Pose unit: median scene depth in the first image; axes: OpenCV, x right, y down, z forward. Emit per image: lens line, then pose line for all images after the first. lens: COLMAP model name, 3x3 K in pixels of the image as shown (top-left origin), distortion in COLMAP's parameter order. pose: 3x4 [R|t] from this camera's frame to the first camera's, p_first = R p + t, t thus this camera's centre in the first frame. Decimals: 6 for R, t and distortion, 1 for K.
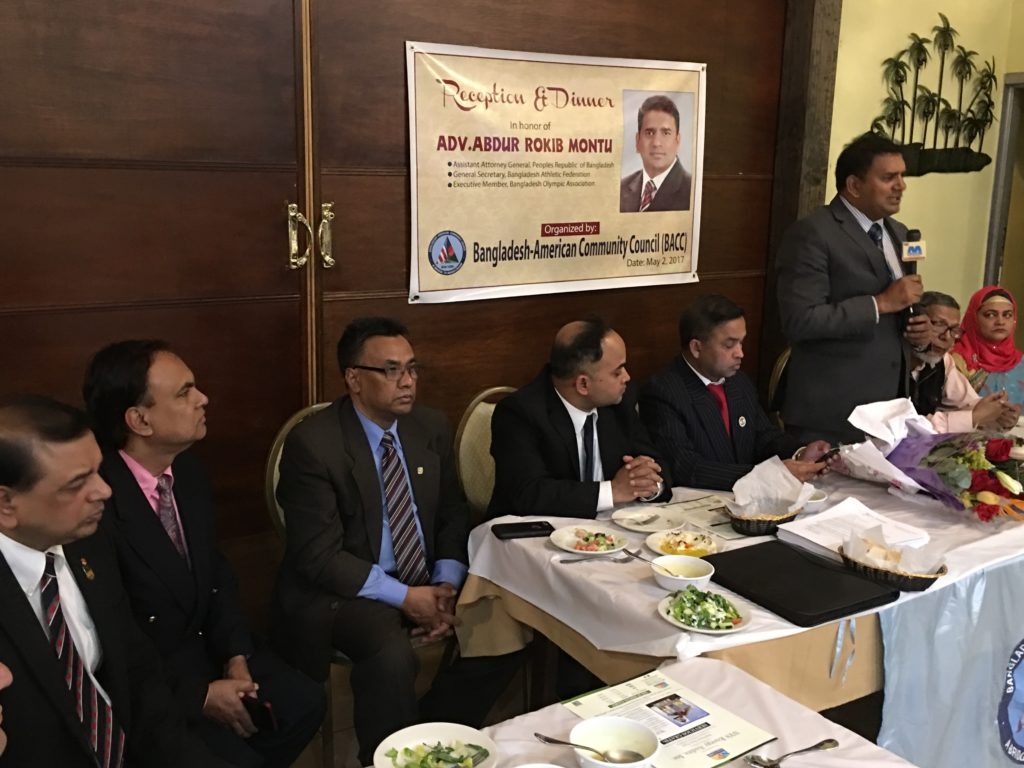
lens RADIAL K [[1048.4, 0, 532.1], [0, 1048.4, 376.9], [0, 0, 1]] dist [0.039981, 0.000000]
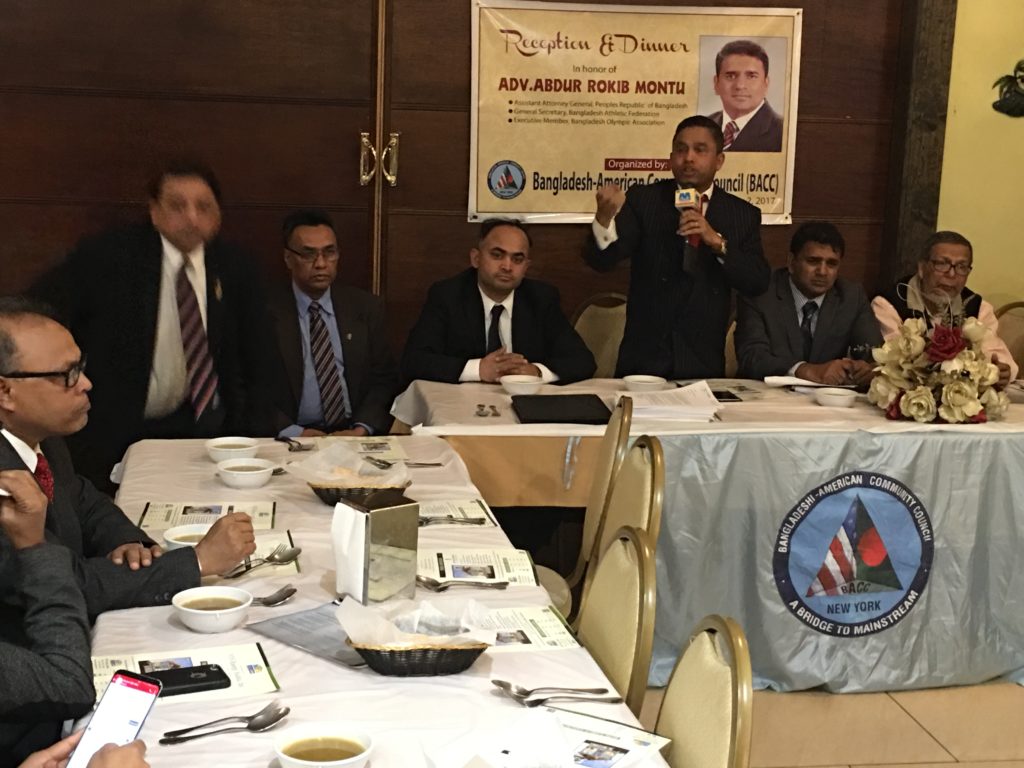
lens RADIAL K [[1532.0, 0, 525.2], [0, 1532.0, 338.1], [0, 0, 1]] dist [0.063723, 0.000000]
pose [[0.913222, 0.077207, -0.400080, 0.576150], [-0.097379, 0.994786, -0.030307, 0.094467], [0.395654, 0.066636, 0.915979, -0.469468]]
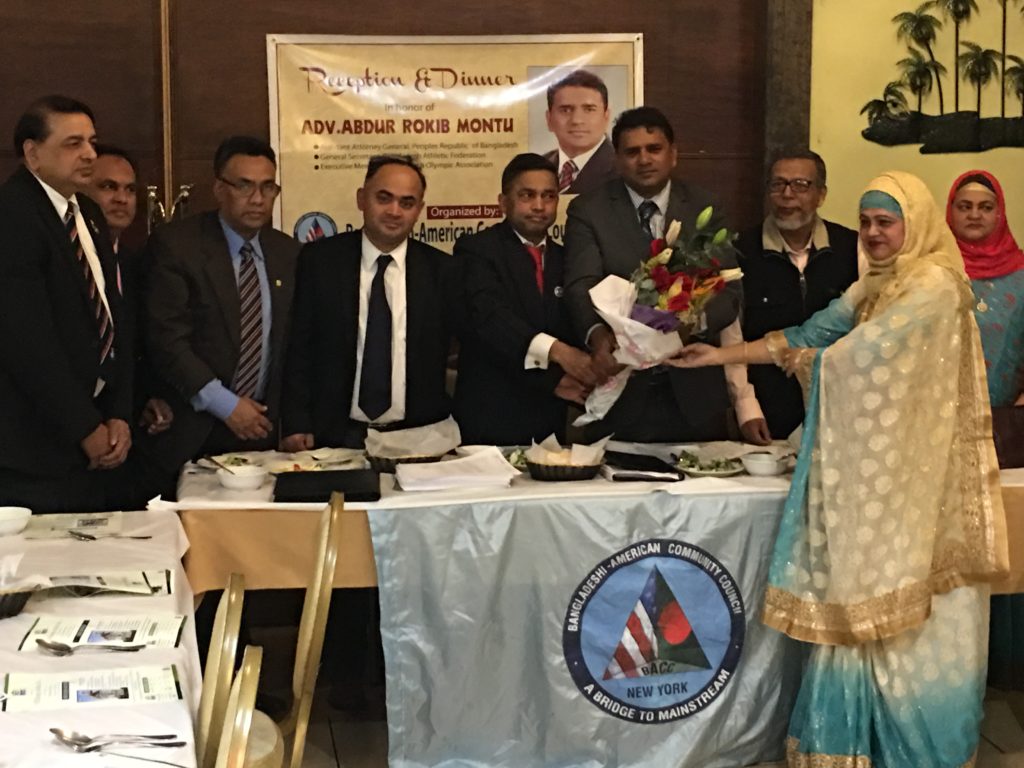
lens RADIAL K [[1849.4, 0, 504.4], [0, 1849.4, 355.0], [0, 0, 1]] dist [0.028985, 0.000000]
pose [[0.910144, 0.029638, -0.413231, 0.773824], [-0.065167, 0.995263, -0.072147, 0.107939], [0.409135, 0.092593, 0.907764, -0.500819]]
